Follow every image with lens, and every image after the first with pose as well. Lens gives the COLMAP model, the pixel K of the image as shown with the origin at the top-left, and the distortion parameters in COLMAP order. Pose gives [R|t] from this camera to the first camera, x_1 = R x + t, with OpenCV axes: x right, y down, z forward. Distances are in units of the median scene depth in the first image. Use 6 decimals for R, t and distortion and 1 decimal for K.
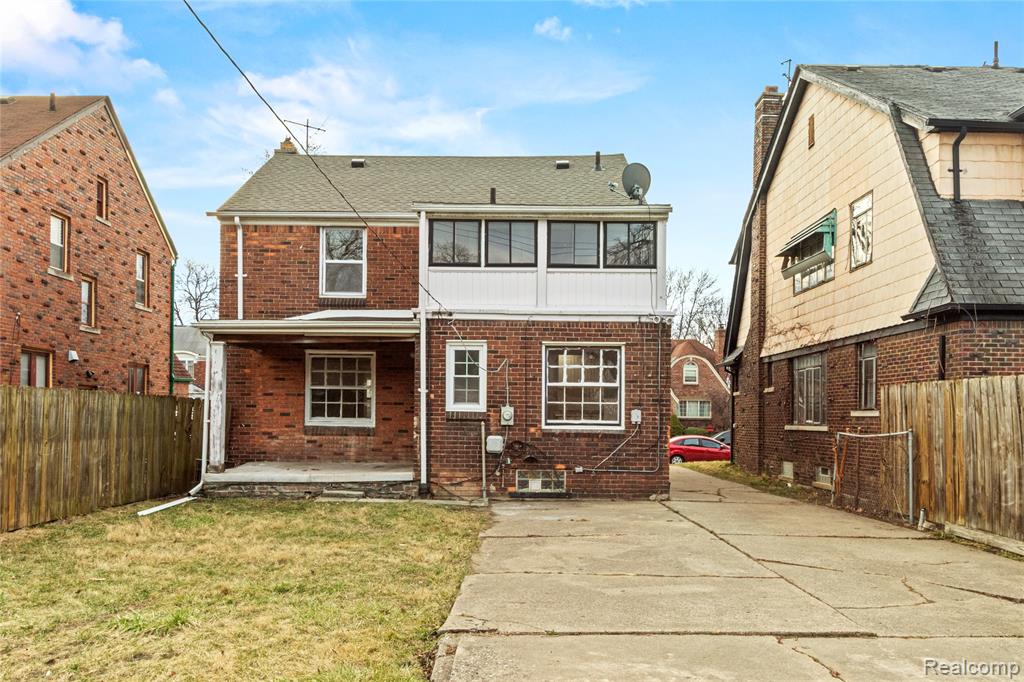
lens RADIAL K [[864.4, 0, 512.0], [0, 864.4, 341.0], [0, 0, 1]] dist [-0.000305, -0.000280]
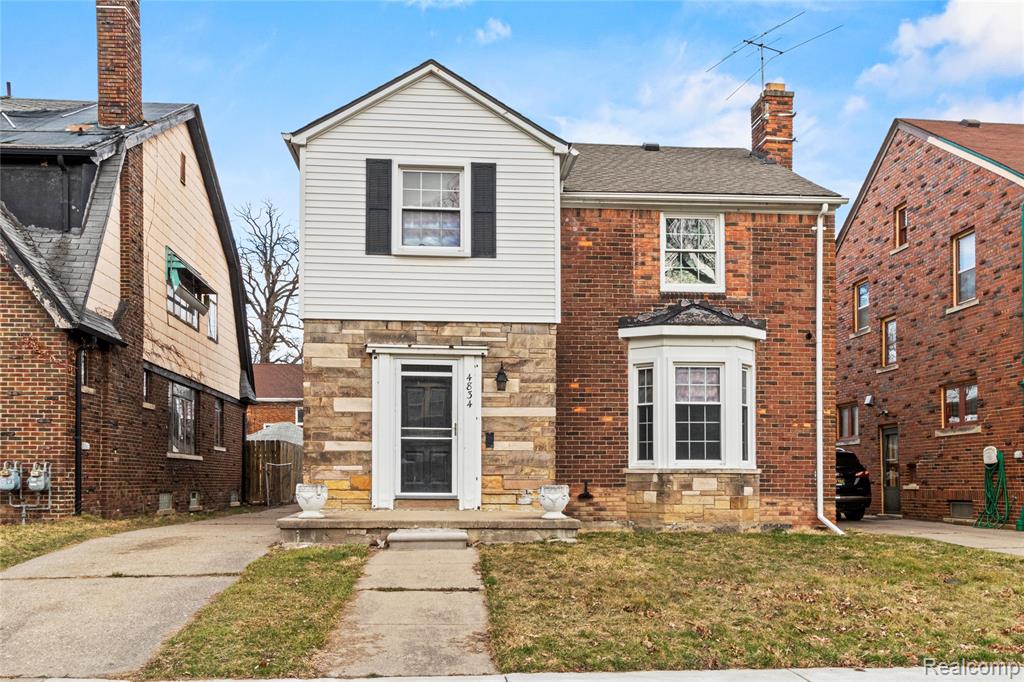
lens RADIAL K [[864.4, 0, 512.0], [0, 864.4, 341.0], [0, 0, 1]] dist [-0.000305, -0.000280]
pose [[-0.996735, -0.023996, -0.077096, 0.031503], [-0.004312, 0.969276, -0.245937, 0.208044], [0.080629, -0.244802, -0.966215, 1.962577]]
